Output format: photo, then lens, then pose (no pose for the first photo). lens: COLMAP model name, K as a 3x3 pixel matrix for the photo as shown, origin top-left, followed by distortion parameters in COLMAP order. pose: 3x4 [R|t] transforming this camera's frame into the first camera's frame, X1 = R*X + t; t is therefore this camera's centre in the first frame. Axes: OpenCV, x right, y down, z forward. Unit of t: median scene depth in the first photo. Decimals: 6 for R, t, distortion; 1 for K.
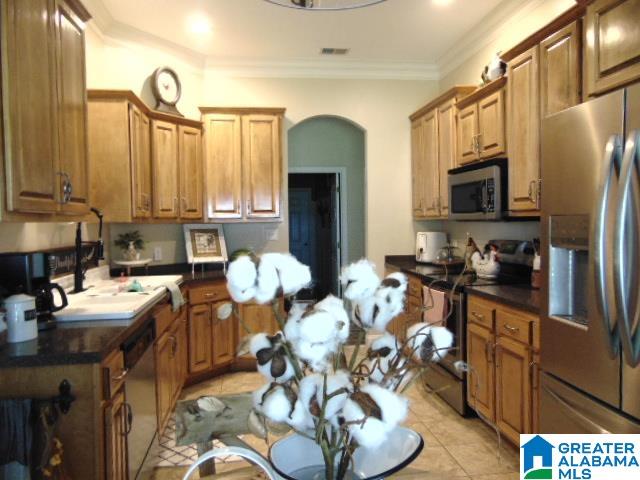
lens RADIAL K [[483.5, 0, 314.7], [0, 483.5, 238.9], [0, 0, 1]] dist [-0.022178, 0.060980]
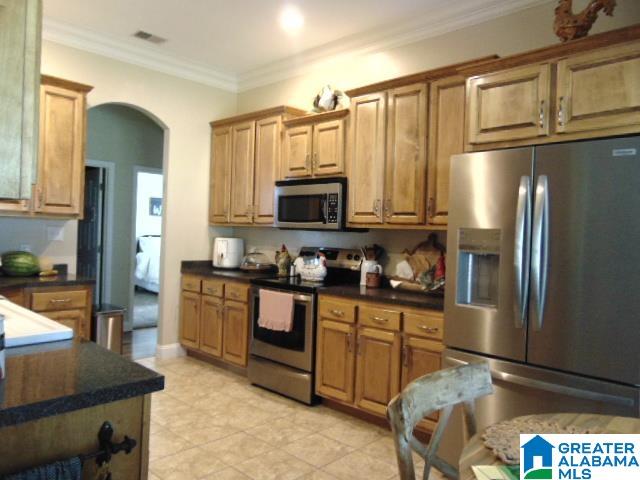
lens RADIAL K [[483.5, 0, 316.4], [0, 483.5, 238.4], [0, 0, 1]] dist [-0.022178, 0.060980]
pose [[0.777330, 0.036212, 0.628050, -0.318167], [-0.024312, 0.999325, -0.027527, 0.012274], [-0.628623, 0.006128, 0.777686, 0.102443]]
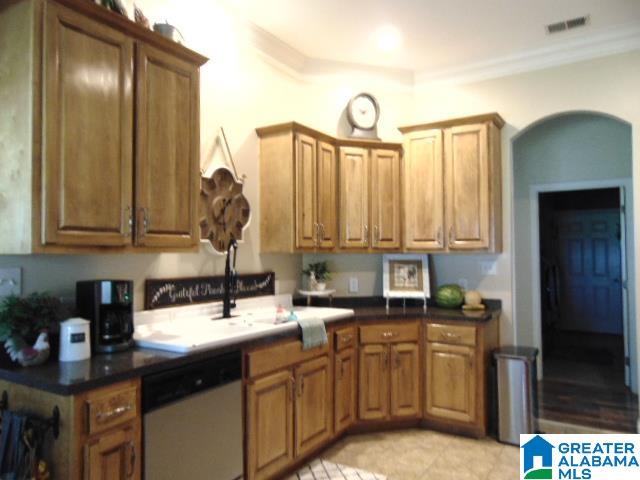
lens RADIAL K [[483.5, 0, 317.5], [0, 483.5, 240.6], [0, 0, 1]] dist [-0.022178, 0.060980]
pose [[0.772984, -0.002896, -0.634419, 0.249999], [-0.029698, 0.998728, -0.040743, -0.017138], [0.633730, 0.050334, 0.771915, 0.225603]]
